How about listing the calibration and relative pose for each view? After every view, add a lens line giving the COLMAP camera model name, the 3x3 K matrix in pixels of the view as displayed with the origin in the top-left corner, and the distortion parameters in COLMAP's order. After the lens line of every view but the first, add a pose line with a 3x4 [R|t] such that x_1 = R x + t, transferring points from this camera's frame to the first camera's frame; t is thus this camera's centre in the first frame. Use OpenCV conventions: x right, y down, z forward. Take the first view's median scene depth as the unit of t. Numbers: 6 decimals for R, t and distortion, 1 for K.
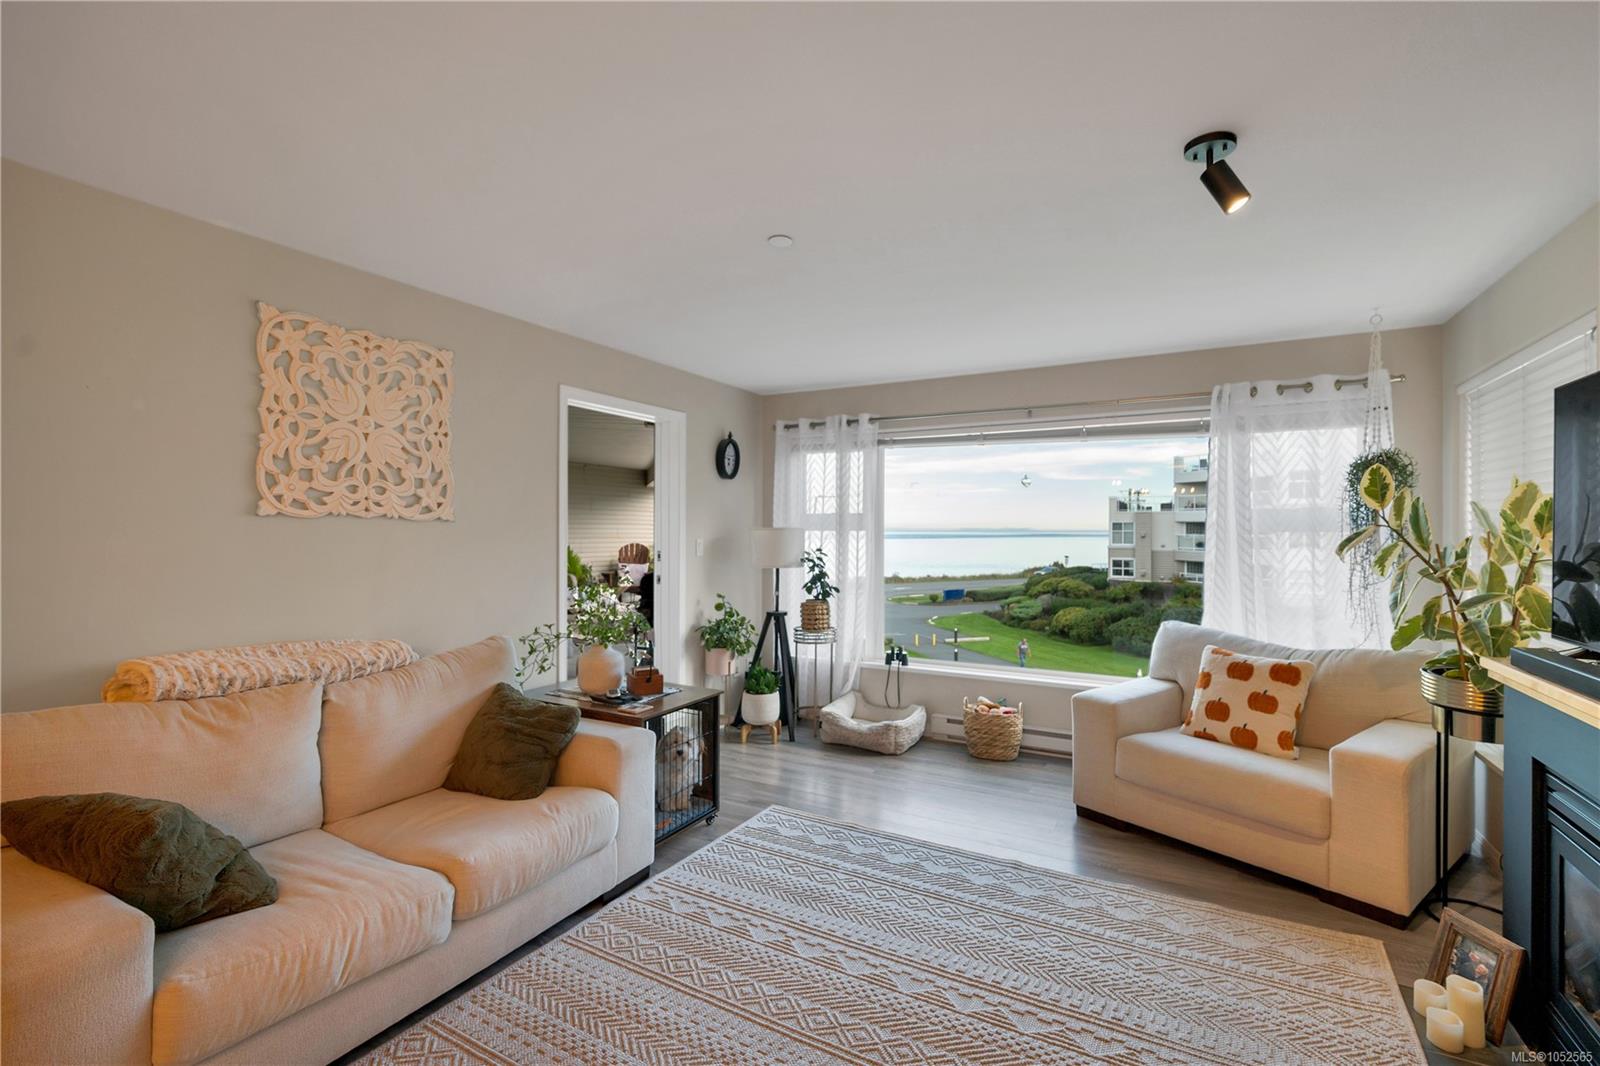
lens RADIAL K [[699.0, 0, 800.6], [0, 699.0, 533.2], [0, 0, 1]] dist [-0.003459, -0.000594]
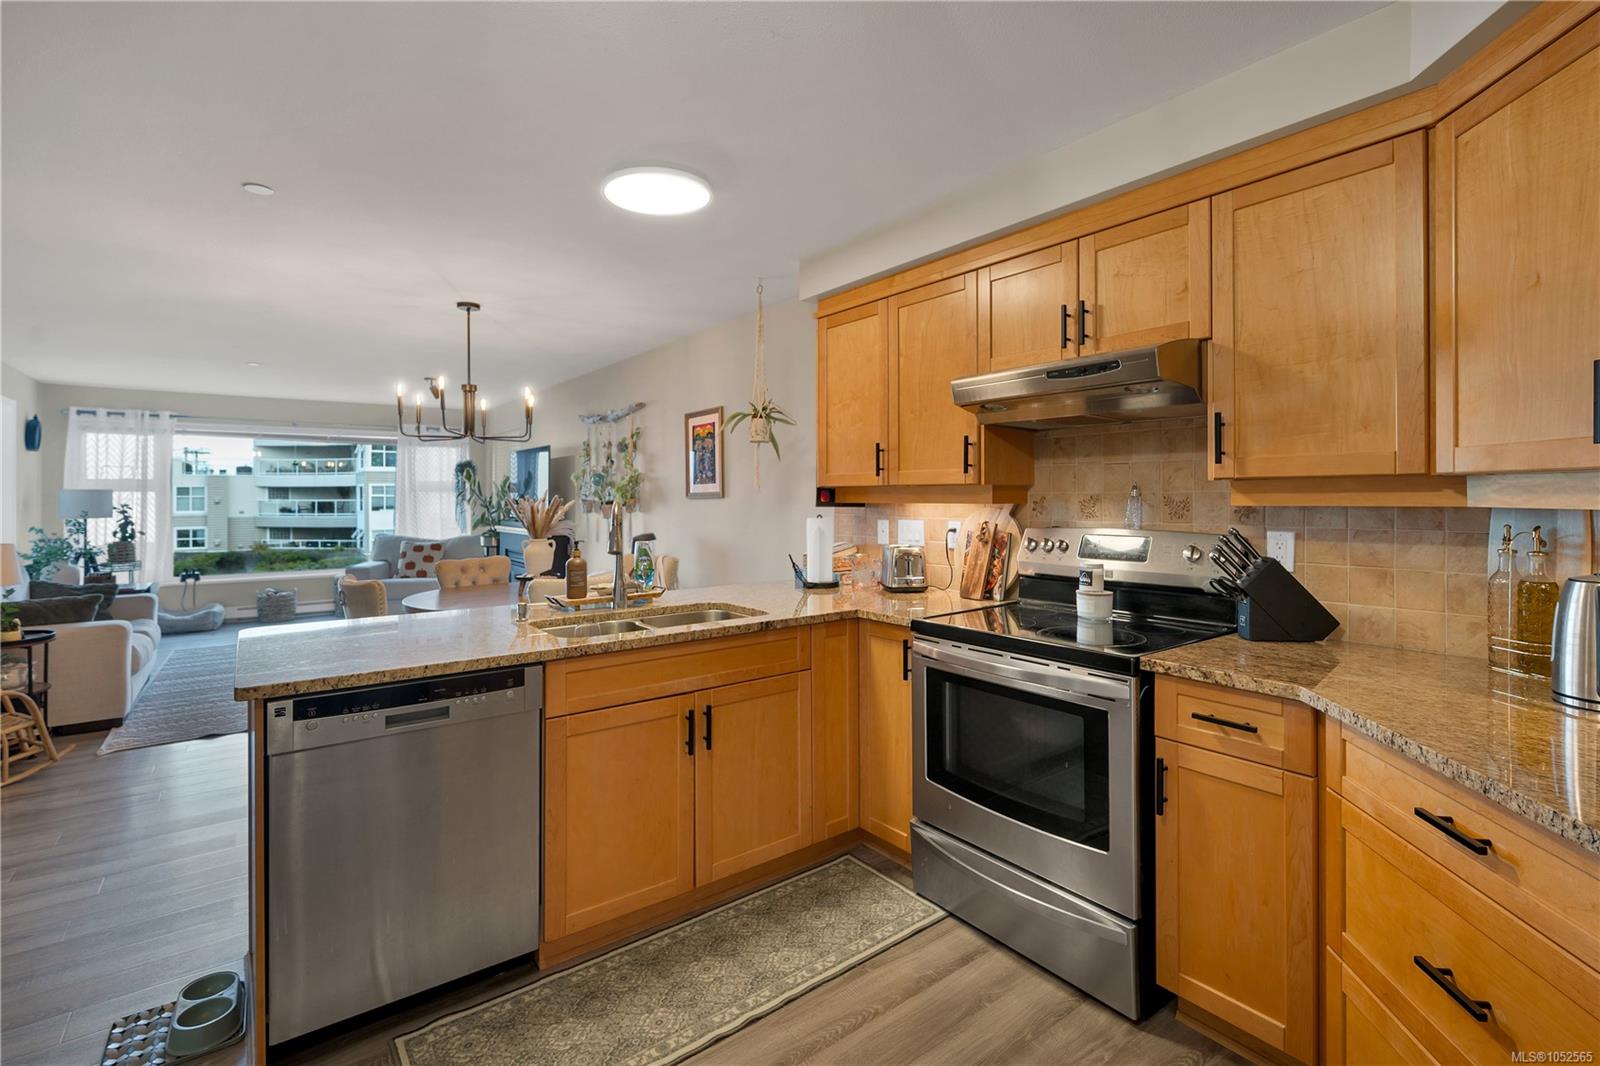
lens RADIAL K [[730.0, 0, 815.7], [0, 730.0, 497.9], [0, 0, 1]] dist [-0.001376, -0.000186]
pose [[0.388038, -0.005760, 0.921625, -0.784298], [0.007479, 0.999967, 0.003101, 0.015493], [-0.921613, 0.005690, 0.388069, -0.842707]]
